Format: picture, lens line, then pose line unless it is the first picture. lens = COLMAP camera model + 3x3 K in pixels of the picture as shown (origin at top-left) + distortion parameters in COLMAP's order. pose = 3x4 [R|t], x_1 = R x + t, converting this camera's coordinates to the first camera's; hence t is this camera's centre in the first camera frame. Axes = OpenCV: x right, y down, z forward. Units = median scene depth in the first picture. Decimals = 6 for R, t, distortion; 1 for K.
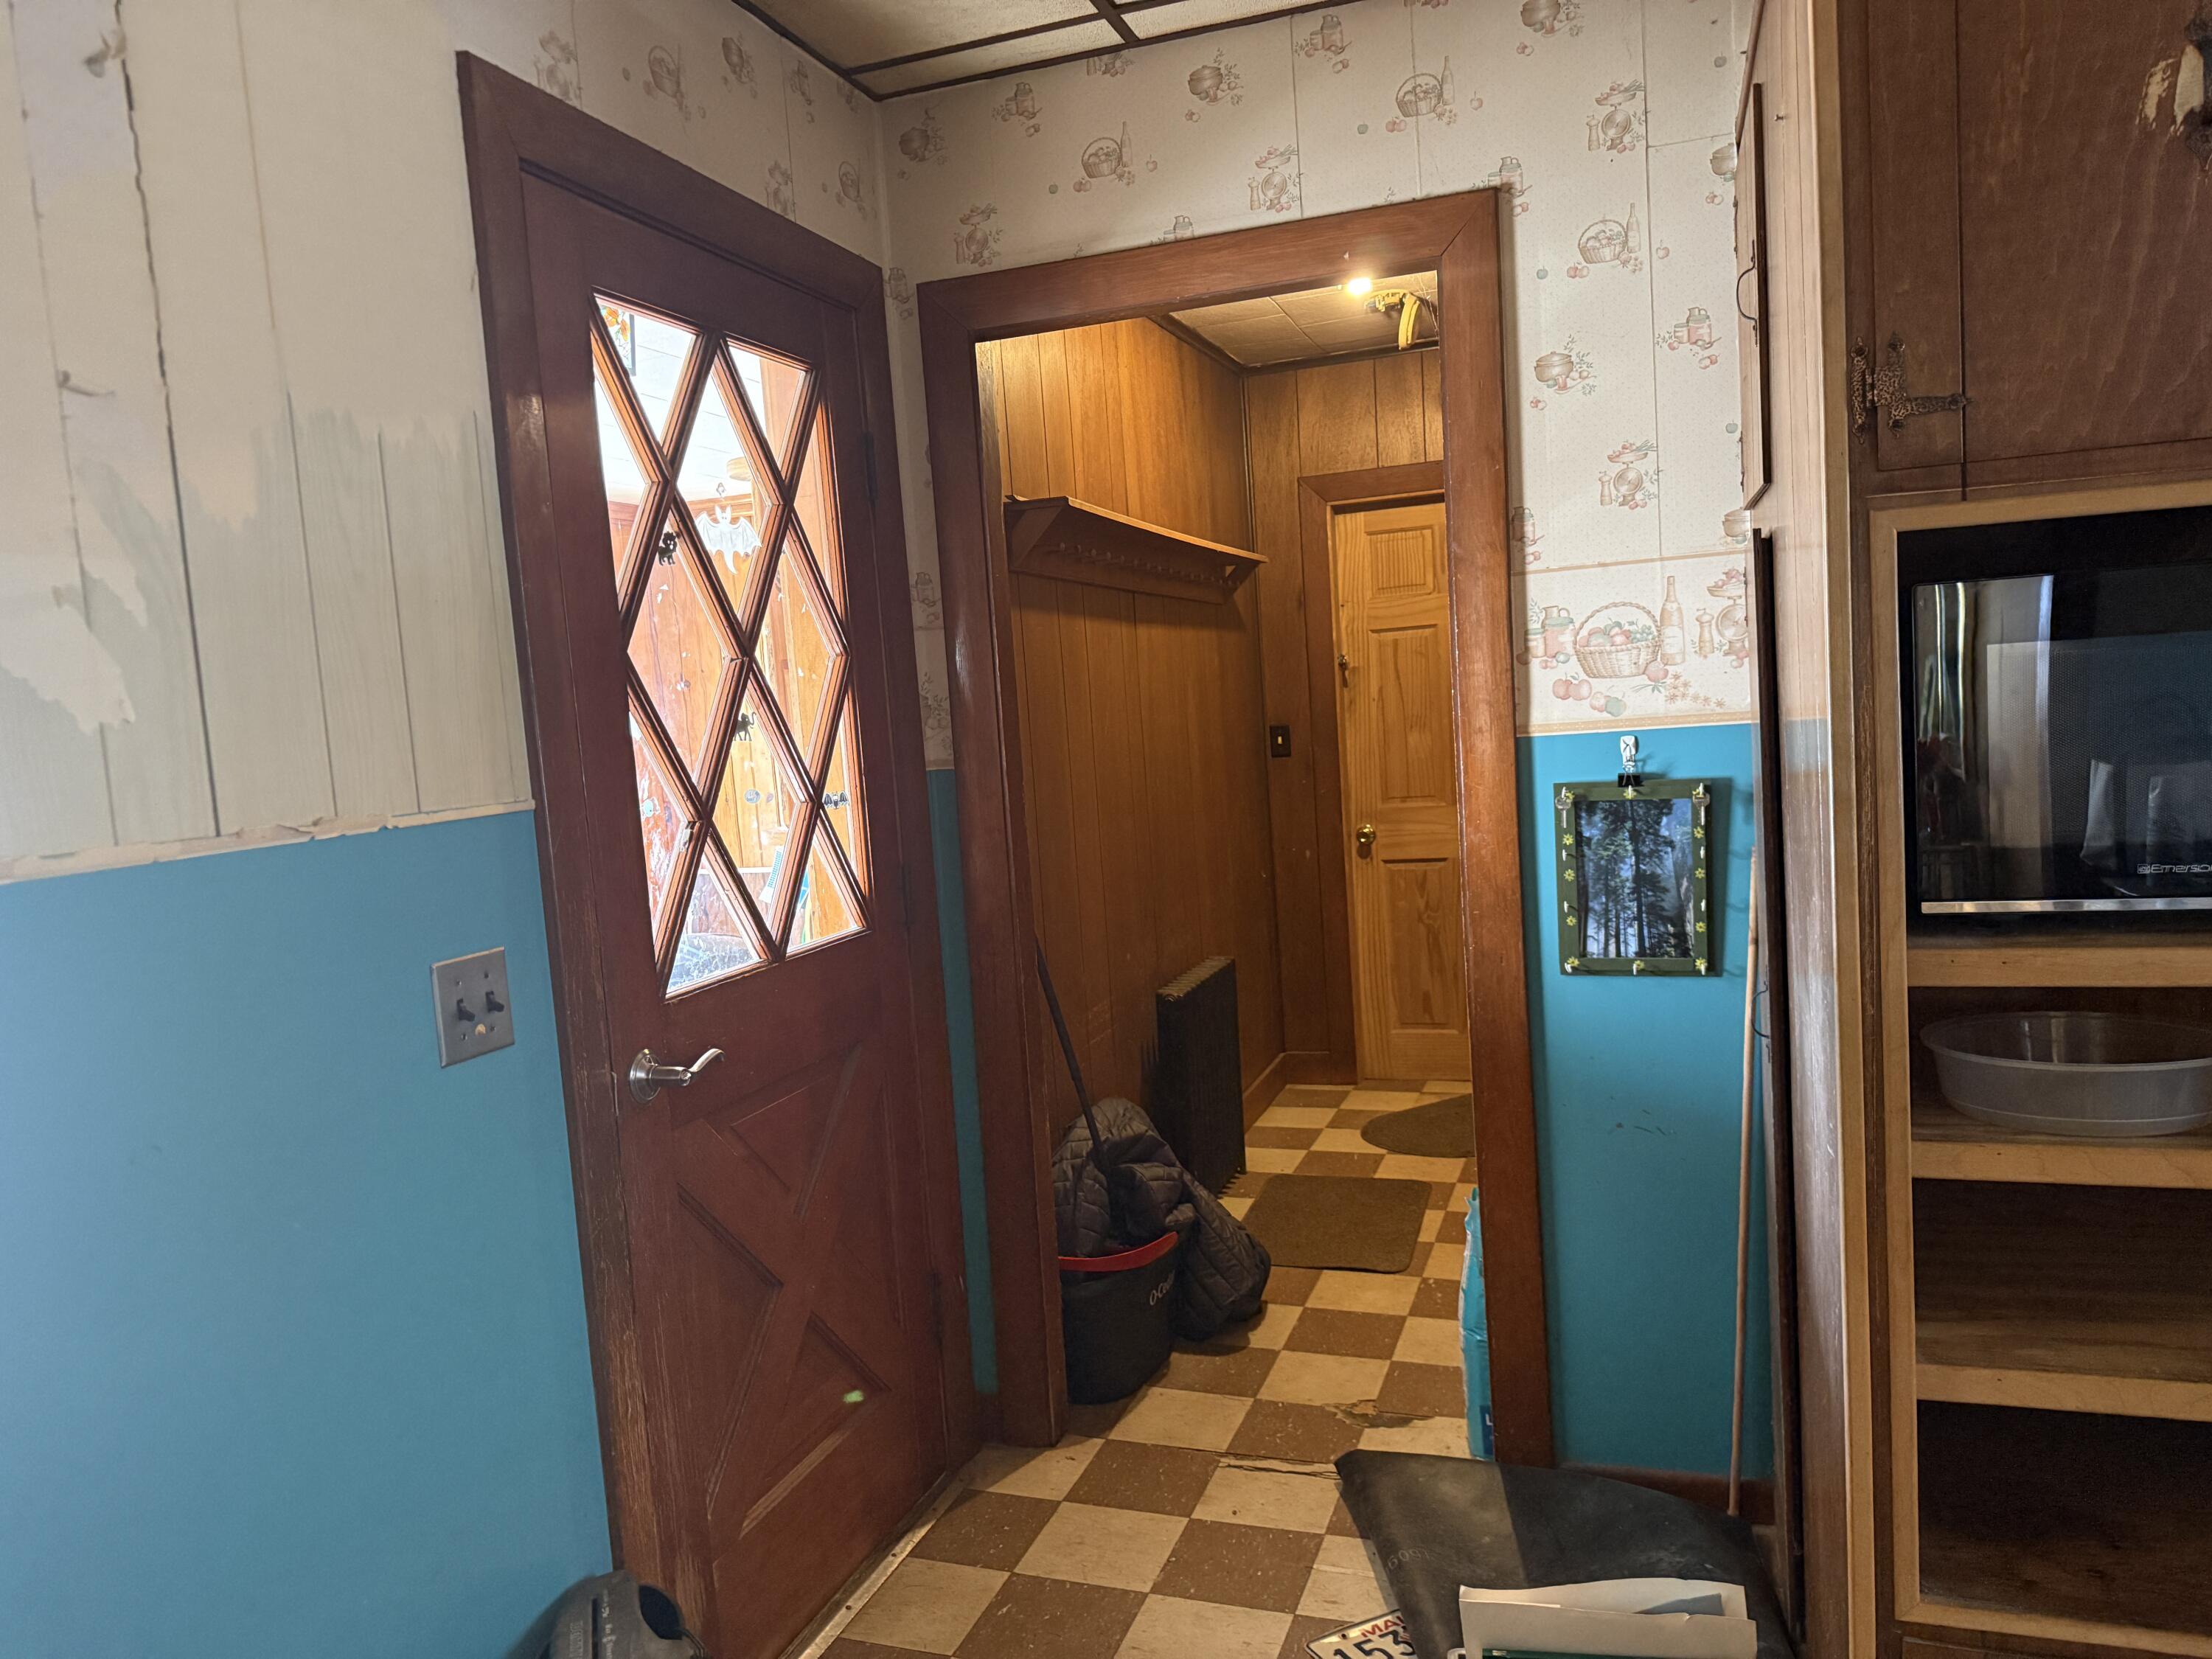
lens RADIAL K [[1546.8, 0, 1130.3], [0, 1546.8, 851.8], [0, 0, 1]] dist [0.090570, -0.106485]
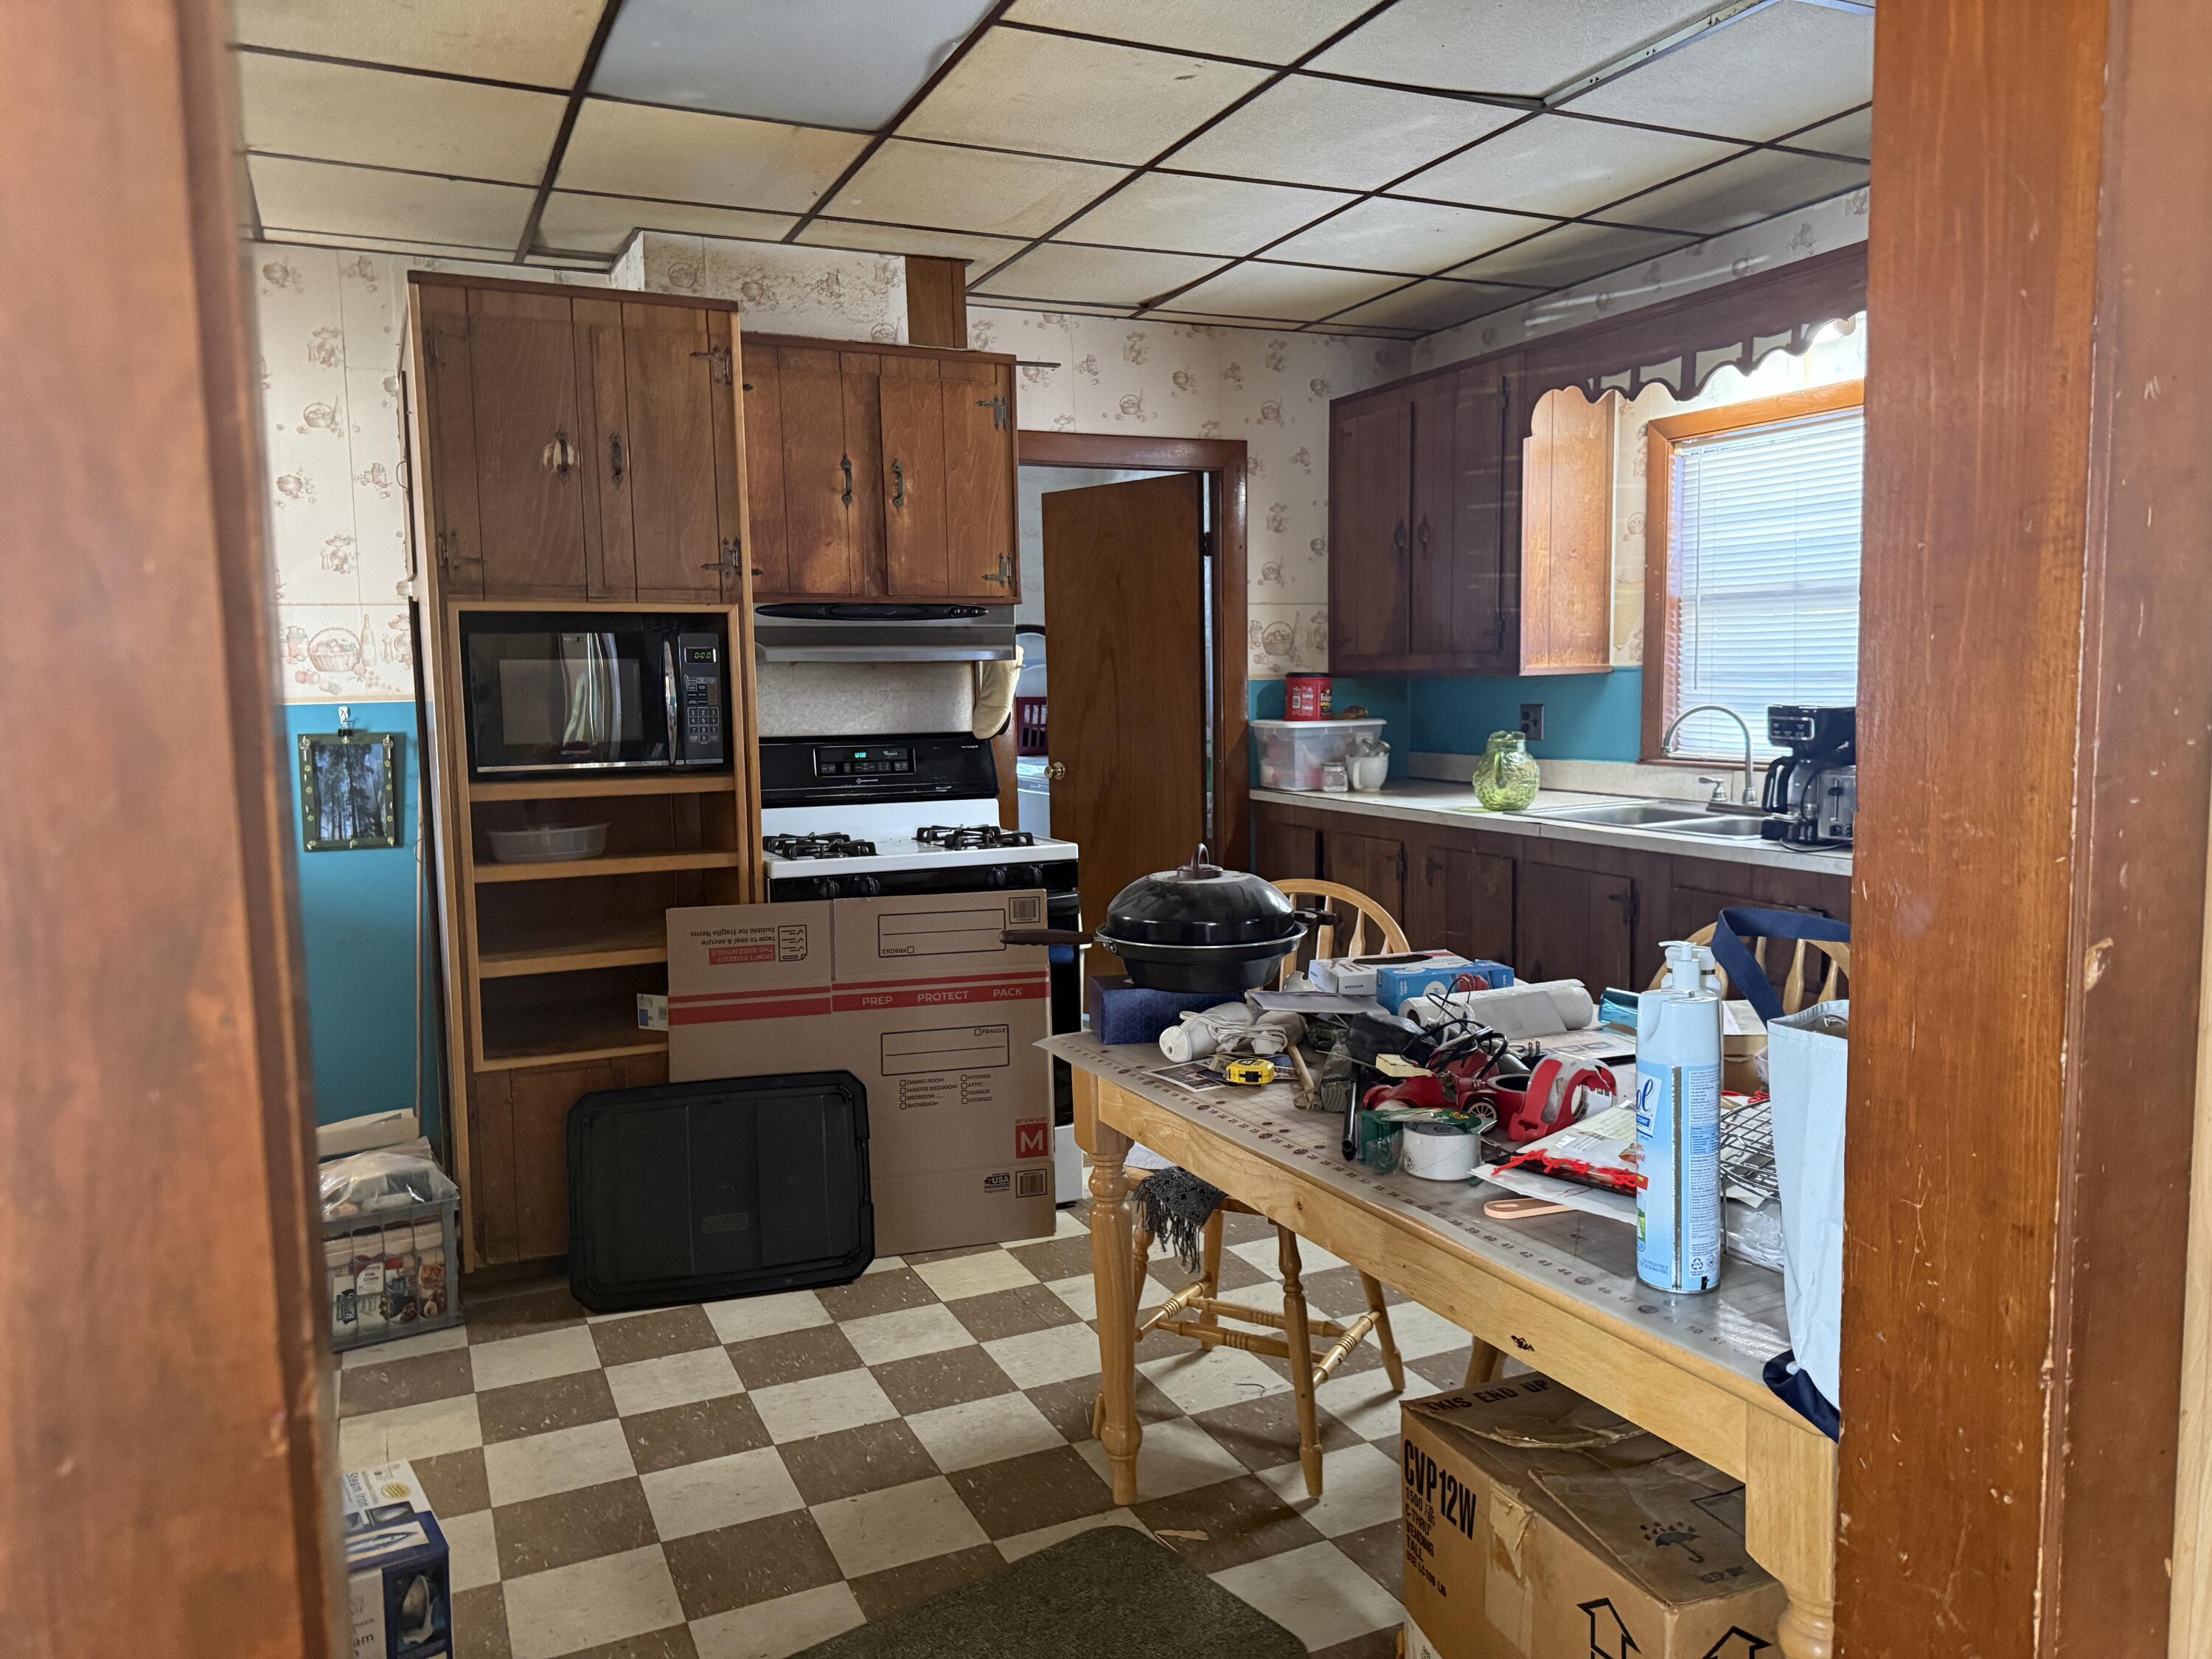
lens RADIAL K [[1570.2, 0, 1106.0], [0, 1570.2, 829.5], [0, 0, 1]] dist [-0.003928, -0.043461]
pose [[0.721940, -0.014508, 0.691803, -0.259990], [0.035183, 0.999257, -0.015760, 0.114970], [-0.691061, 0.035717, 0.721914, -0.792502]]
